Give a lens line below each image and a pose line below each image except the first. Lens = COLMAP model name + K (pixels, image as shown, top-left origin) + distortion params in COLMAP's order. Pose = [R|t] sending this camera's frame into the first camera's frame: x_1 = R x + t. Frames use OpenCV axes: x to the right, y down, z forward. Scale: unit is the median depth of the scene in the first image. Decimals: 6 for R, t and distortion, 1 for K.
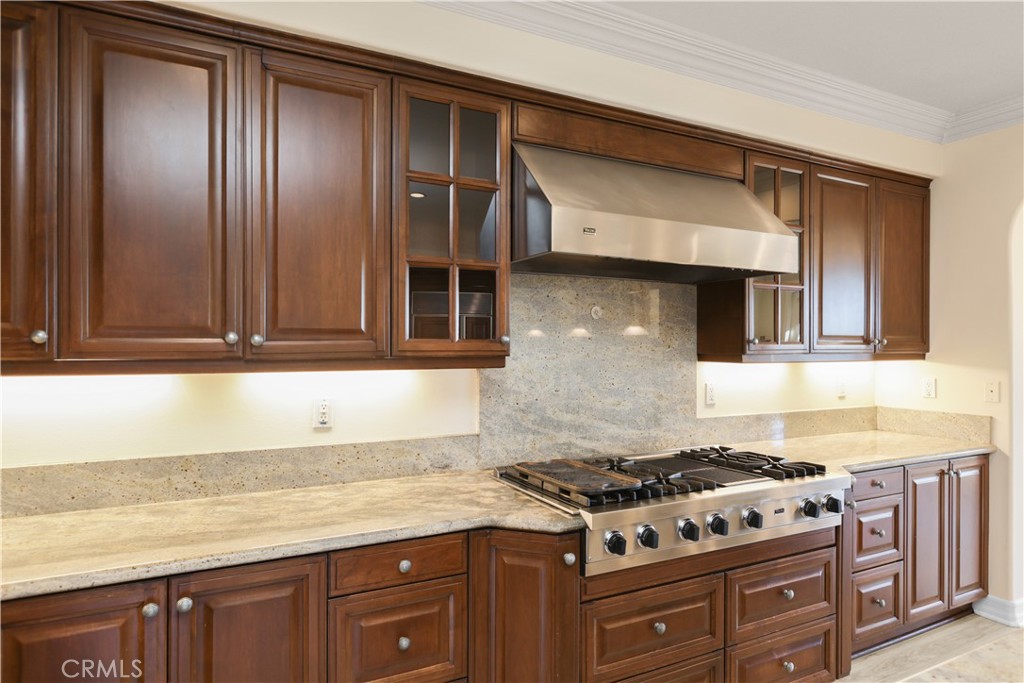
lens RADIAL K [[589.2, 0, 512.3], [0, 589.2, 355.7], [0, 0, 1]] dist [0.001634, -0.002726]
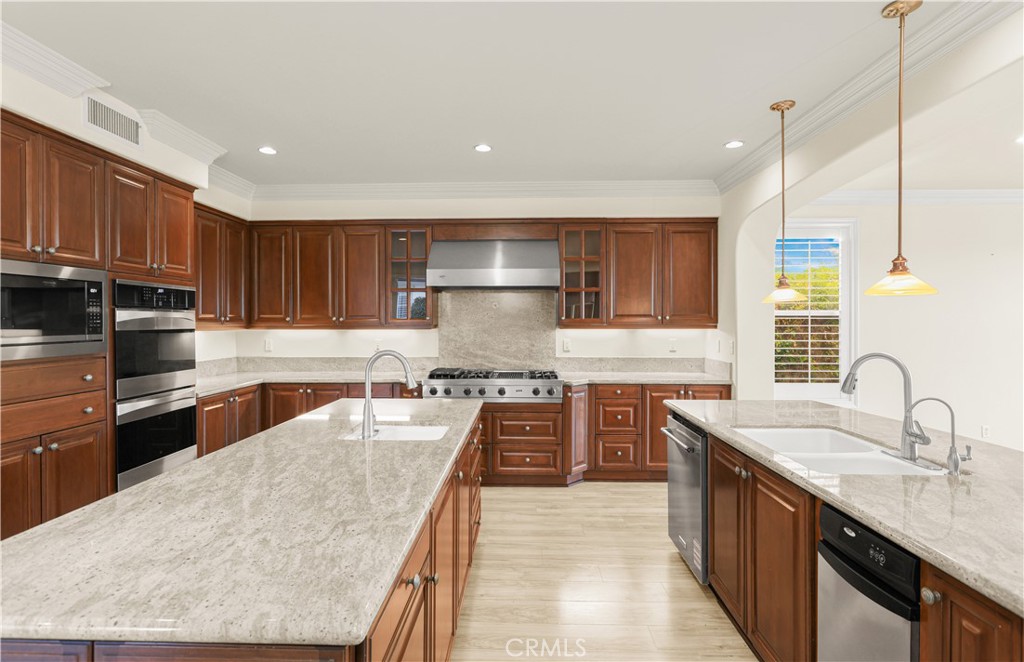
lens RADIAL K [[493.8, 0, 508.5], [0, 493.8, 324.4], [0, 0, 1]] dist [-0.000312, 0.000087]
pose [[0.876230, 0.002069, -0.481889, 1.106542], [-0.004305, 0.999984, -0.003535, 0.003625], [0.481874, 0.005172, 0.876225, -0.608939]]
